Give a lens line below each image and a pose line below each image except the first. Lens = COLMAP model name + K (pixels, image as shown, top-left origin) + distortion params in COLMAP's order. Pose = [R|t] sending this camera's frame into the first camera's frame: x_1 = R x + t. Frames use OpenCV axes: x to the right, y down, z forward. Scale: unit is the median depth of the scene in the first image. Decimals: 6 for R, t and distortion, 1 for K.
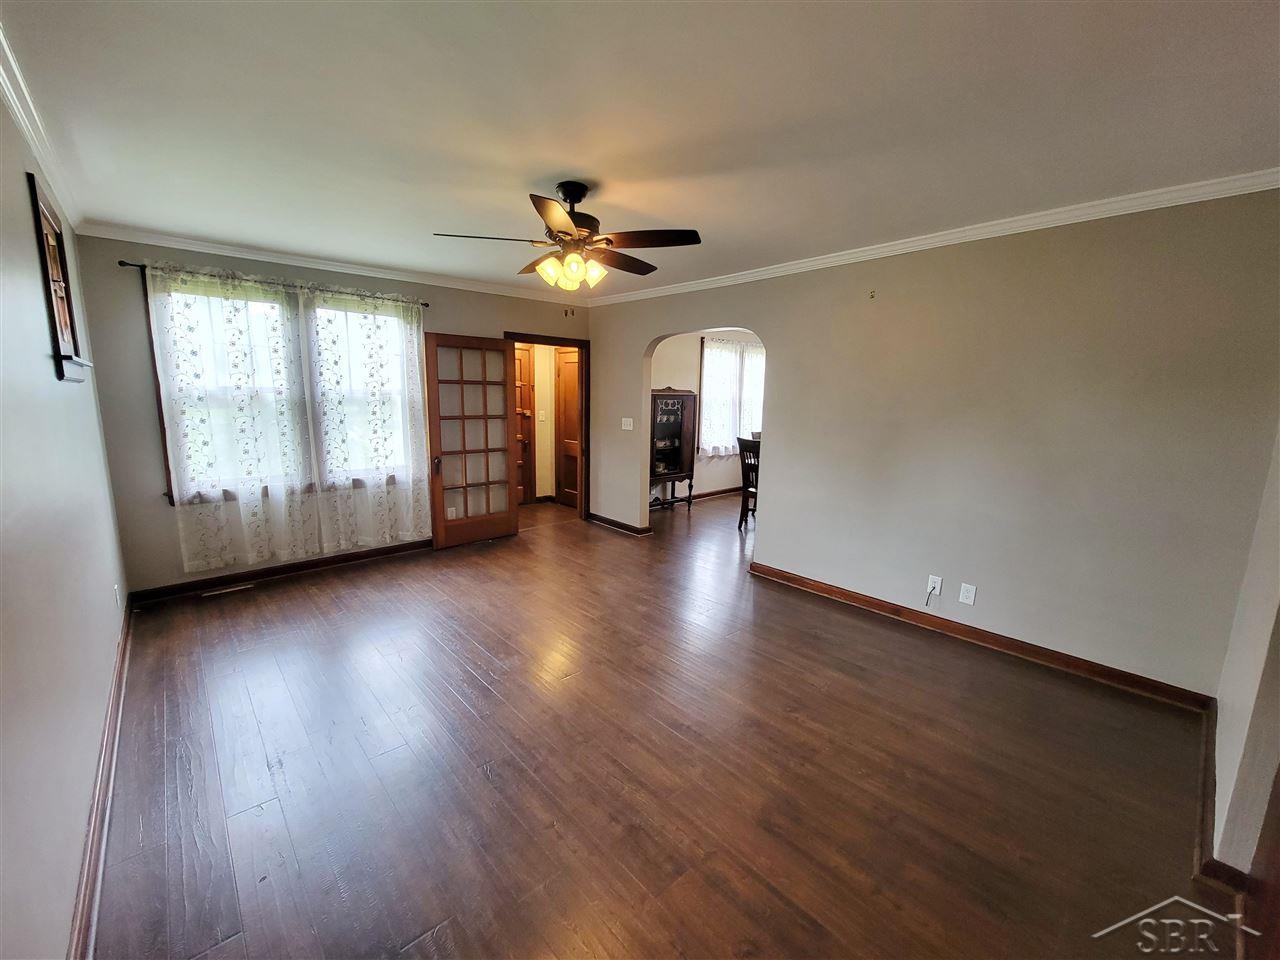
lens RADIAL K [[519.2, 0, 639.2], [0, 519.2, 484.6], [0, 0, 1]] dist [-0.002085, -0.001527]
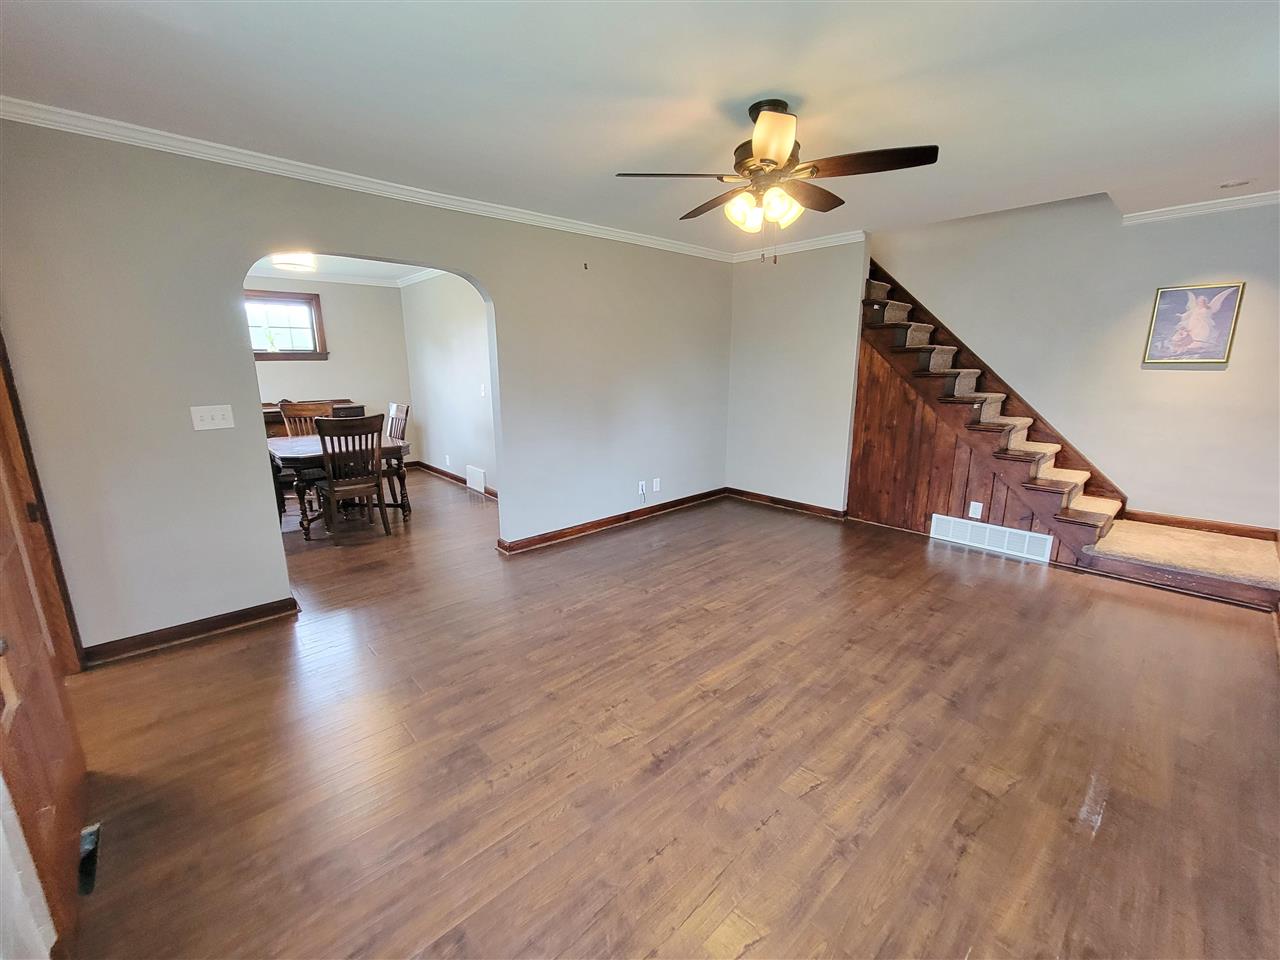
lens RADIAL K [[519.2, 0, 636.6], [0, 519.2, 478.4], [0, 0, 1]] dist [-0.002085, -0.001527]
pose [[0.000684, -0.232995, 0.972478, -0.691280], [0.176922, 0.957165, 0.229202, -0.136840], [-0.984225, 0.171896, 0.041877, 0.797736]]
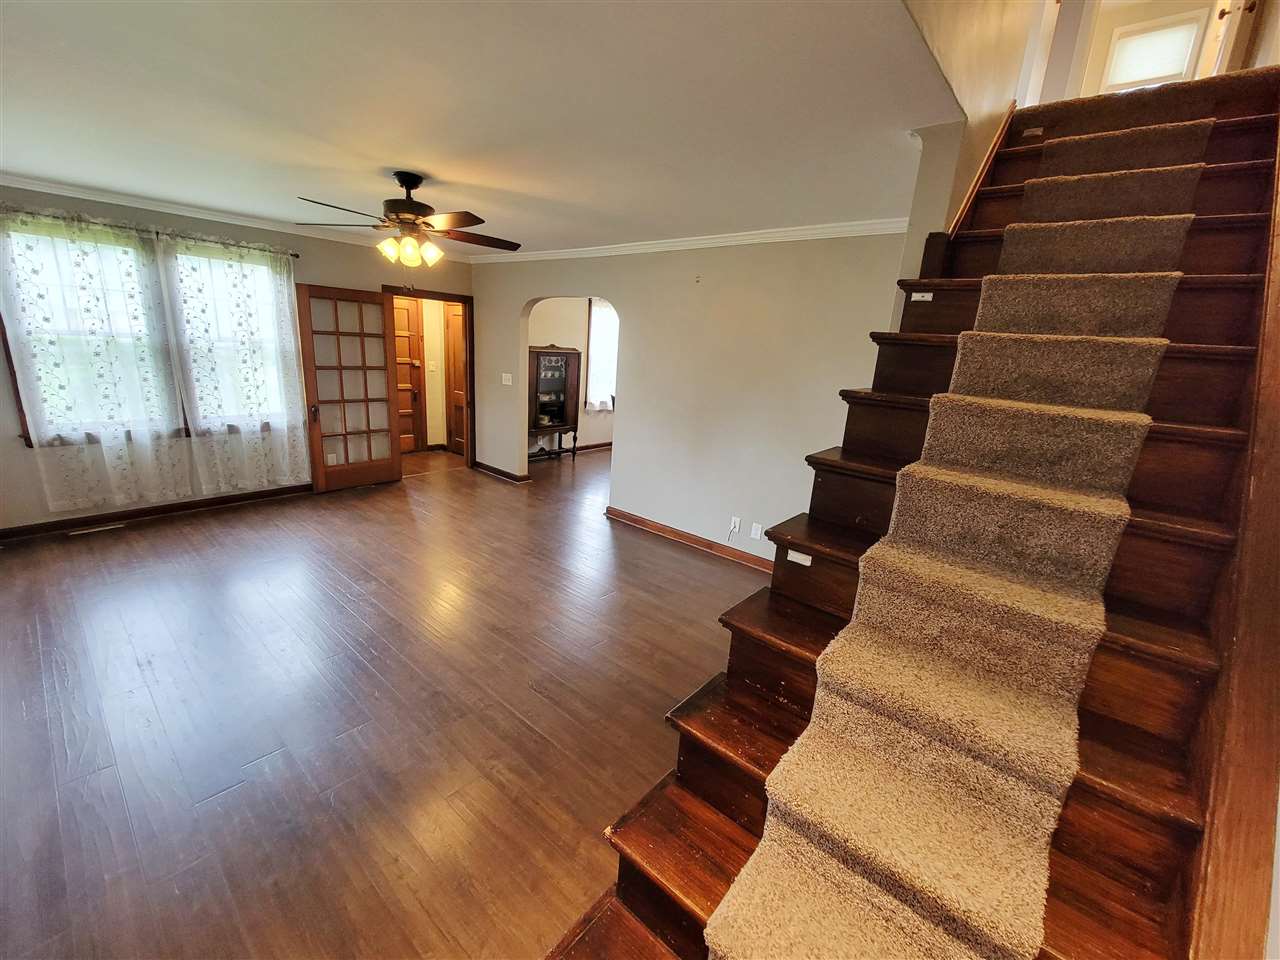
lens RADIAL K [[519.2, 0, 639.3], [0, 519.2, 485.2], [0, 0, 1]] dist [-0.002085, -0.001527]
pose [[0.990847, 0.011454, 0.134505, 0.145257], [-0.024685, 0.994967, 0.097119, -0.013202], [-0.132716, -0.099550, 0.986142, -0.161250]]
